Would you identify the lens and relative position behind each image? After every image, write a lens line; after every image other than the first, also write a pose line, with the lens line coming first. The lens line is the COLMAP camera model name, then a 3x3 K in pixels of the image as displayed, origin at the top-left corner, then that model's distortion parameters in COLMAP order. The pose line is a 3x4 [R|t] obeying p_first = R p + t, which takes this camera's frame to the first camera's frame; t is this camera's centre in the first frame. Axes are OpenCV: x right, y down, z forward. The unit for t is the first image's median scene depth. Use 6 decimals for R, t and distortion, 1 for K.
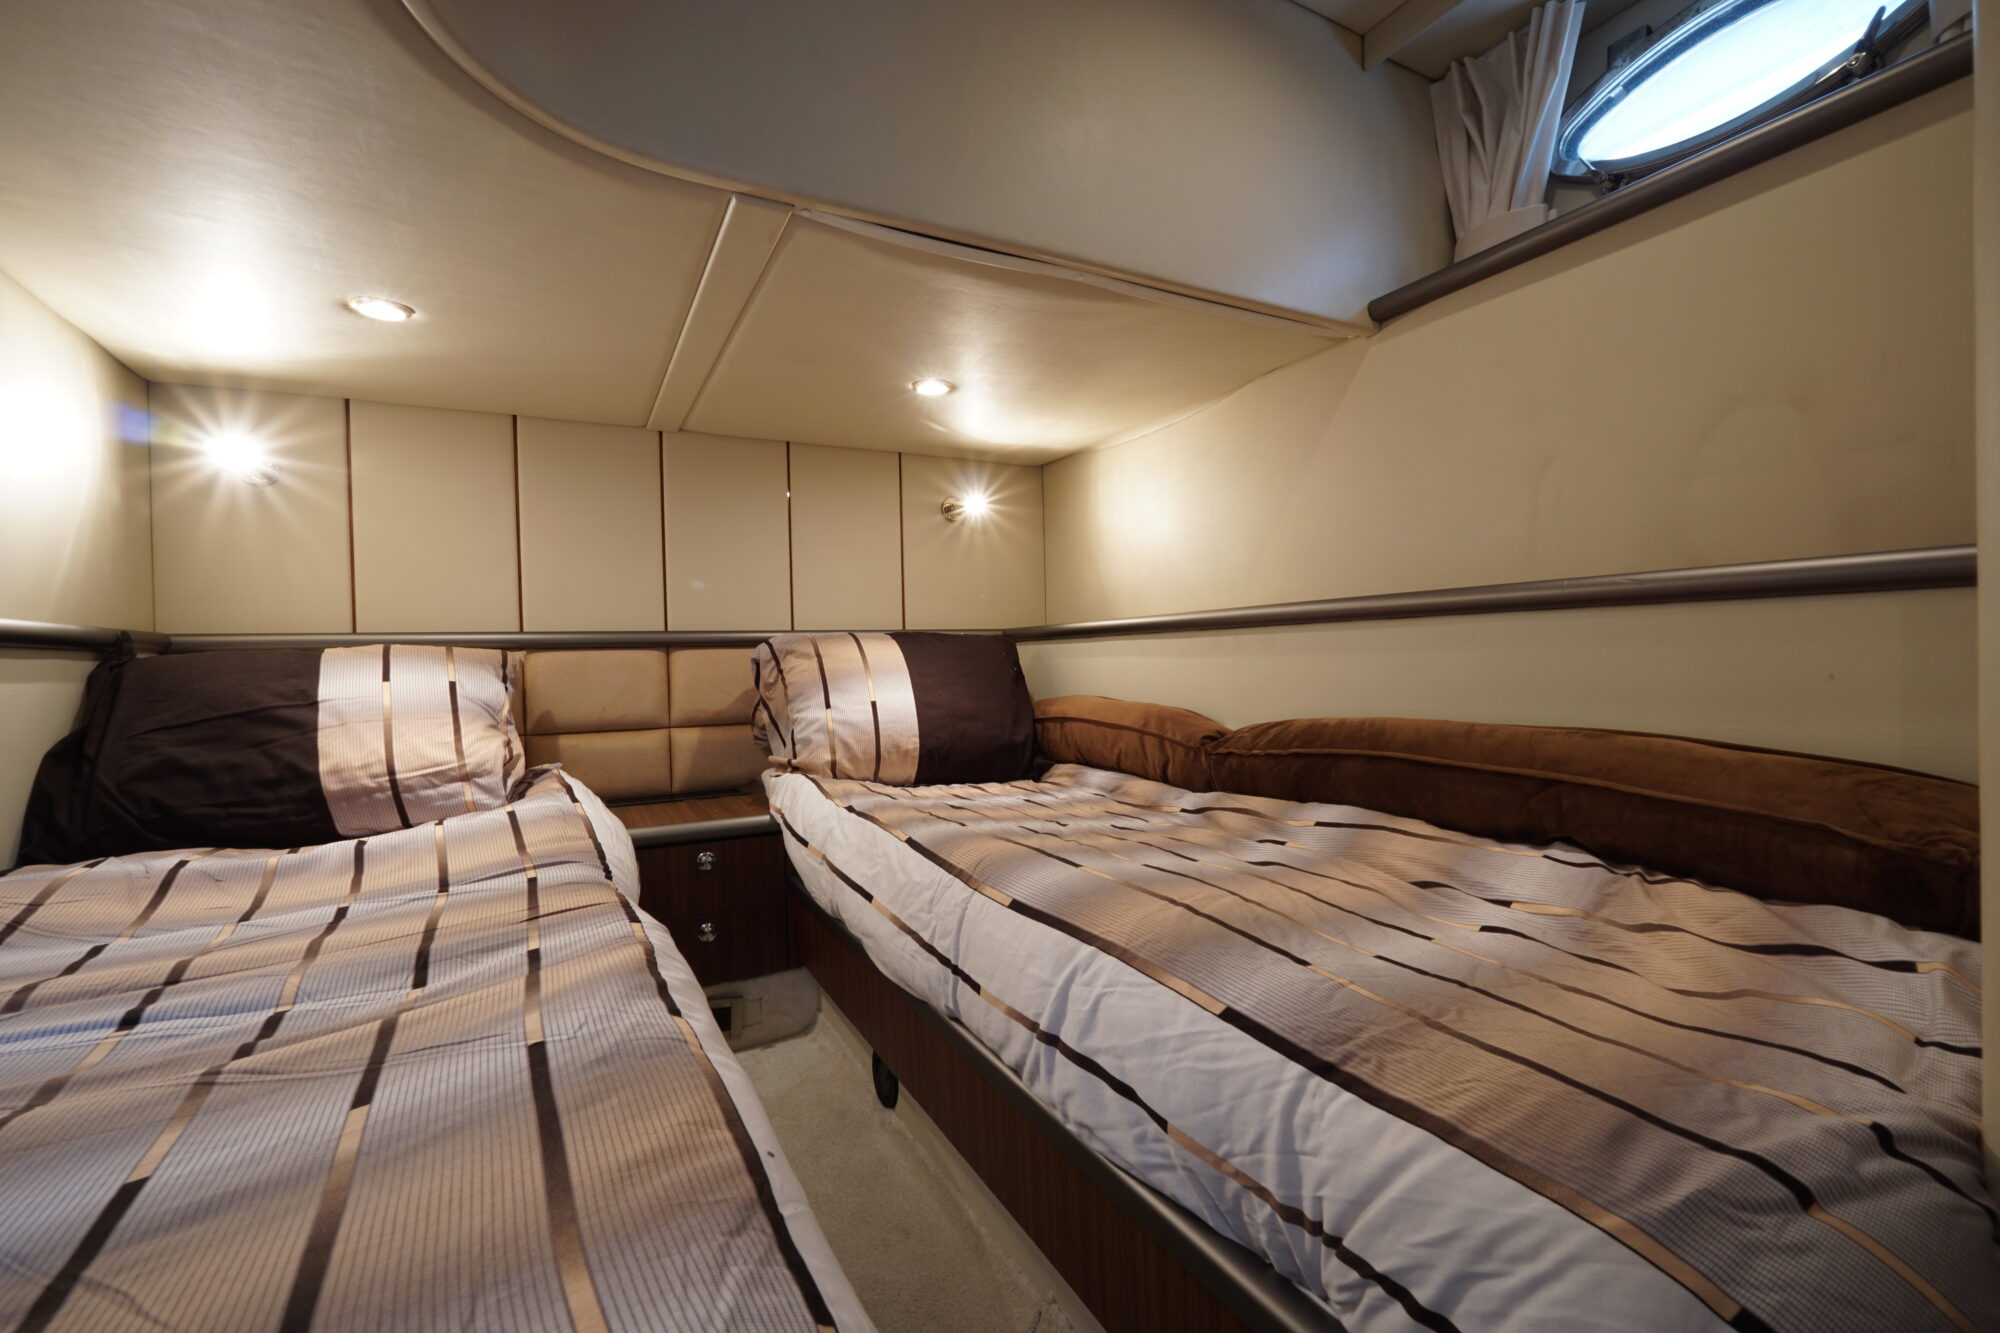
lens RADIAL K [[840.9, 0, 997.0], [0, 840.9, 666.7], [0, 0, 1]] dist [-0.019774, 0.007994]
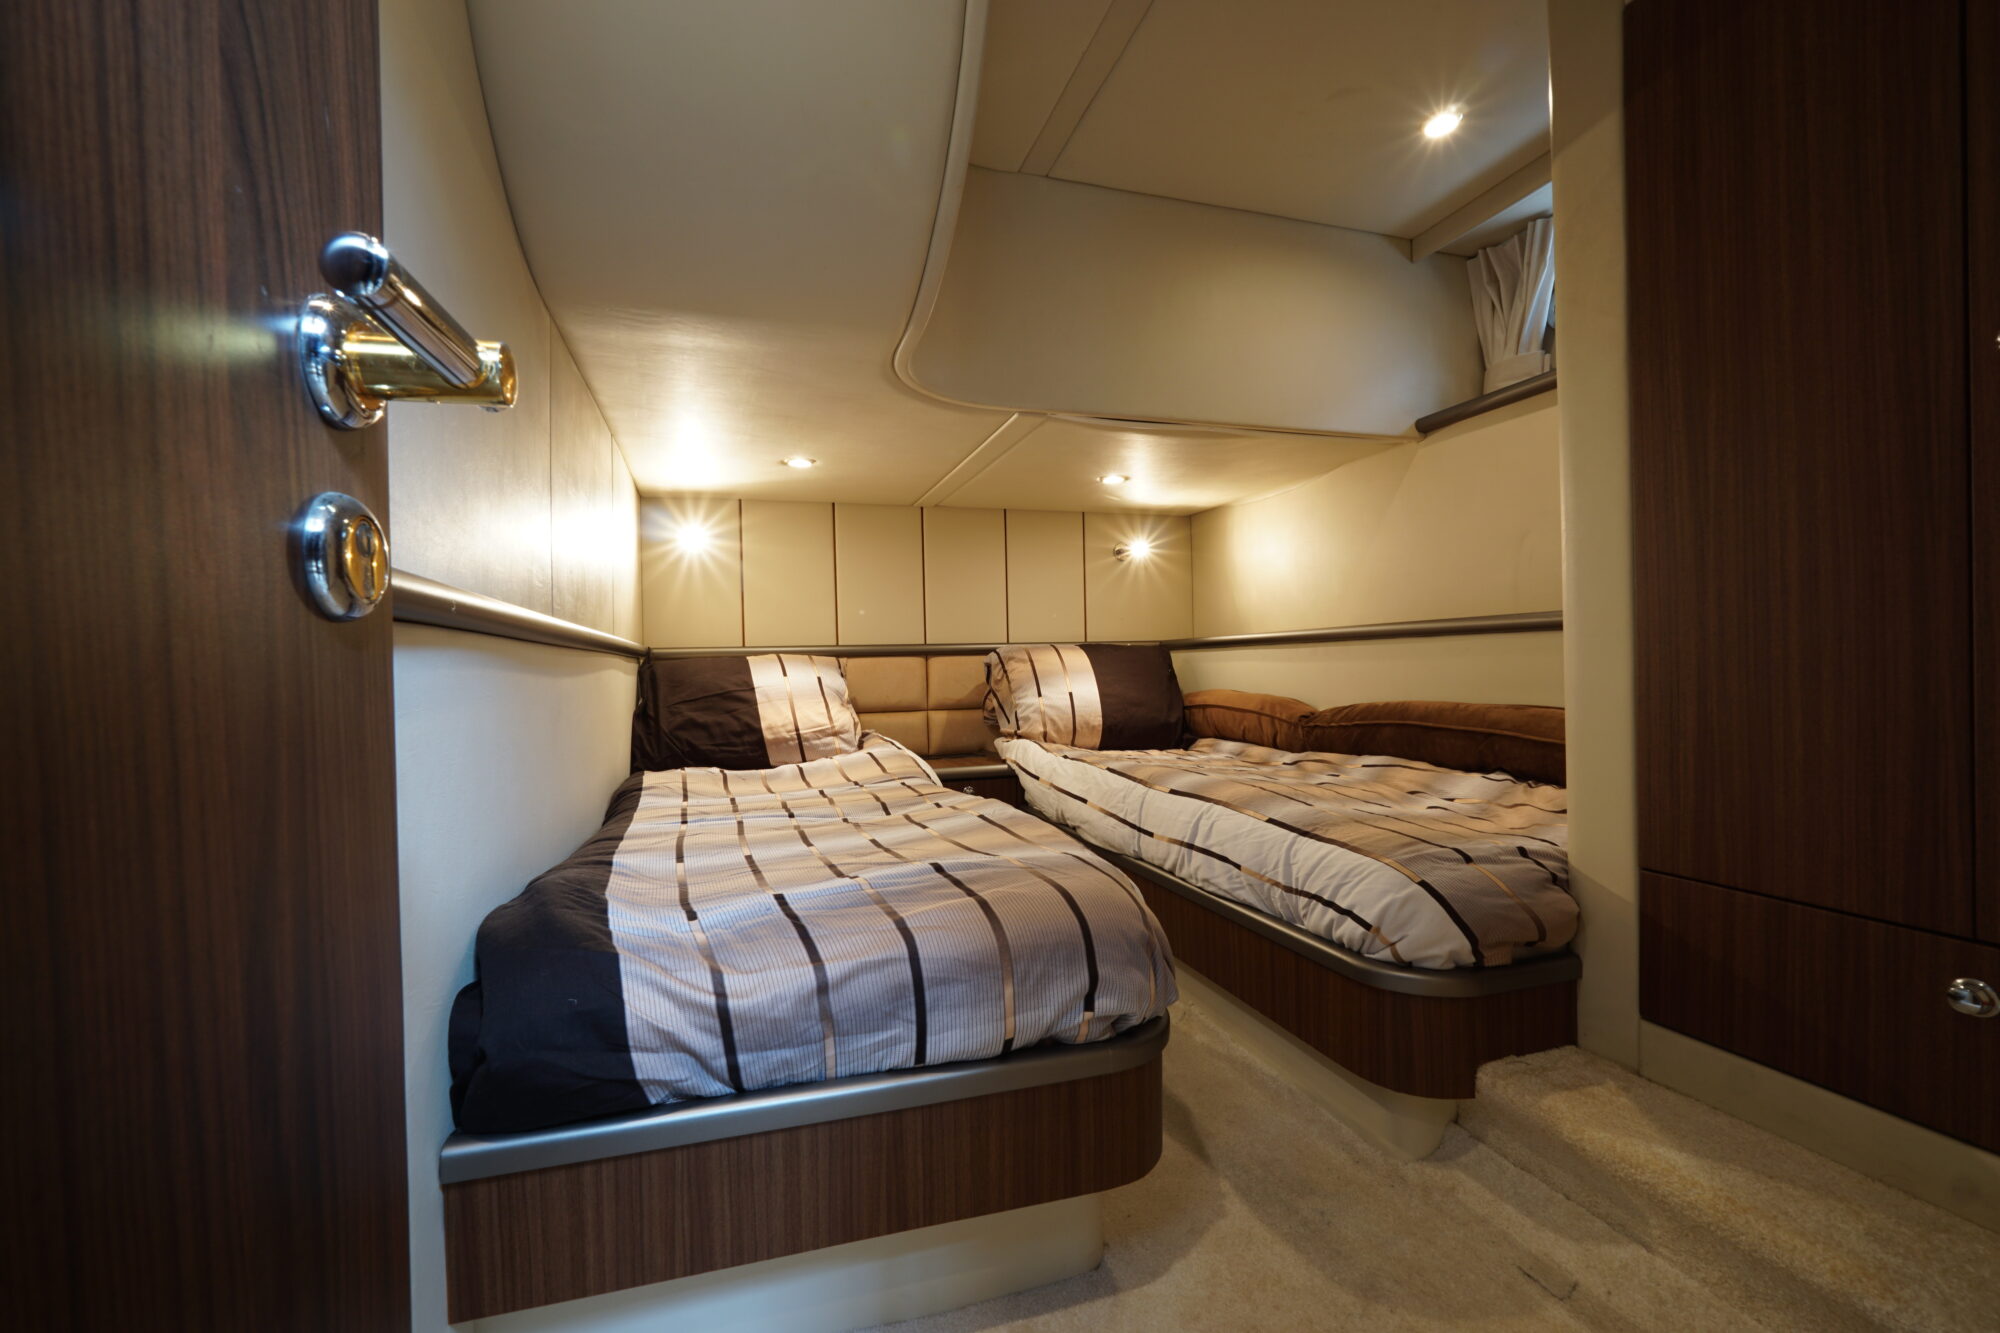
lens RADIAL K [[840.9, 0, 997.0], [0, 840.9, 666.7], [0, 0, 1]] dist [-0.019774, 0.007994]
pose [[0.984415, 0.000939, -0.175859, -0.019704], [-0.001815, 0.999987, -0.004821, 0.005255], [0.175852, 0.005065, 0.984404, -0.541868]]
